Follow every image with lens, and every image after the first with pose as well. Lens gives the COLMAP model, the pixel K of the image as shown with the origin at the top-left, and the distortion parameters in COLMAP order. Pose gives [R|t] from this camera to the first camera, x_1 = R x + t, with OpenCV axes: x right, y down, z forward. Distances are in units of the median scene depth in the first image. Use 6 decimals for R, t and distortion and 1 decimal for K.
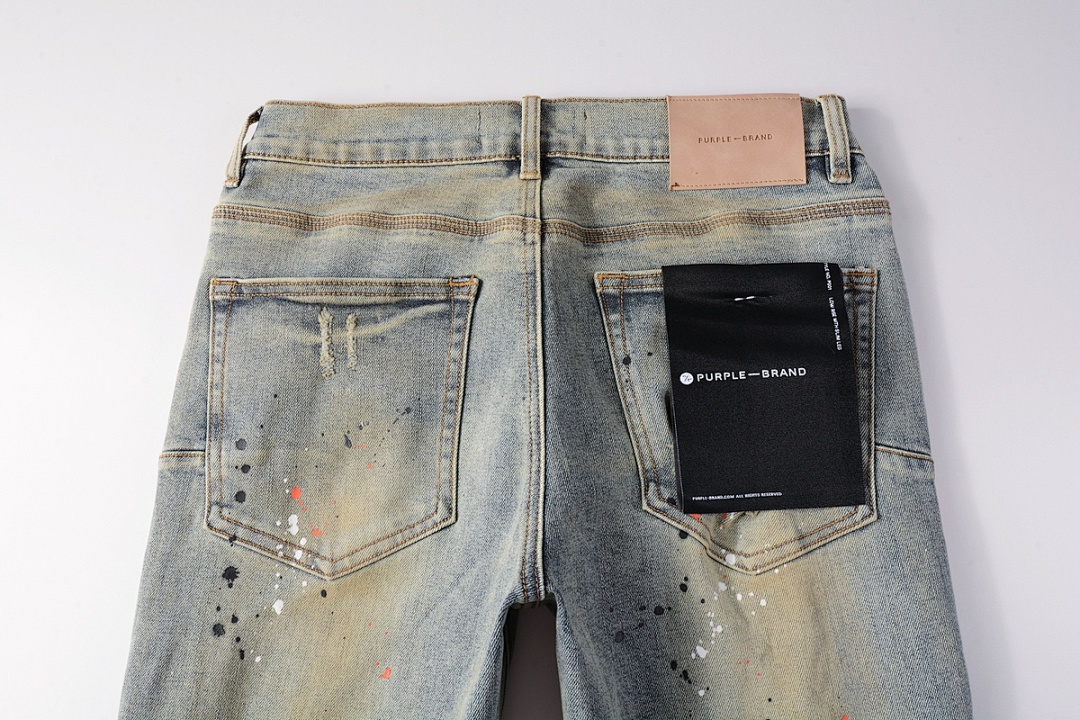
lens RADIAL K [[824.5, 0, 540.0], [0, 824.5, 360.0], [0, 0, 1]] dist [-0.031680, 0.000894]
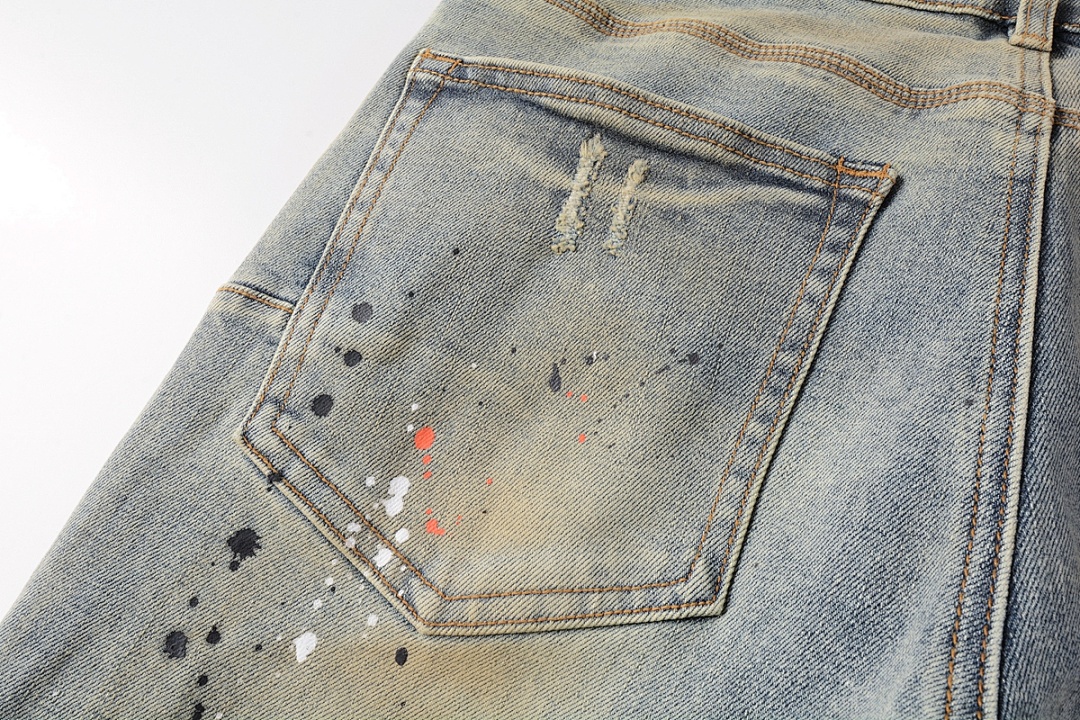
lens RADIAL K [[824.5, 0, 540.0], [0, 824.5, 360.0], [0, 0, 1]] dist [-0.031680, 0.000894]
pose [[0.928195, 0.321924, -0.186600, -0.153109], [-0.346897, 0.930066, -0.120993, 0.152495], [0.134600, 0.177036, 0.974957, 0.511314]]
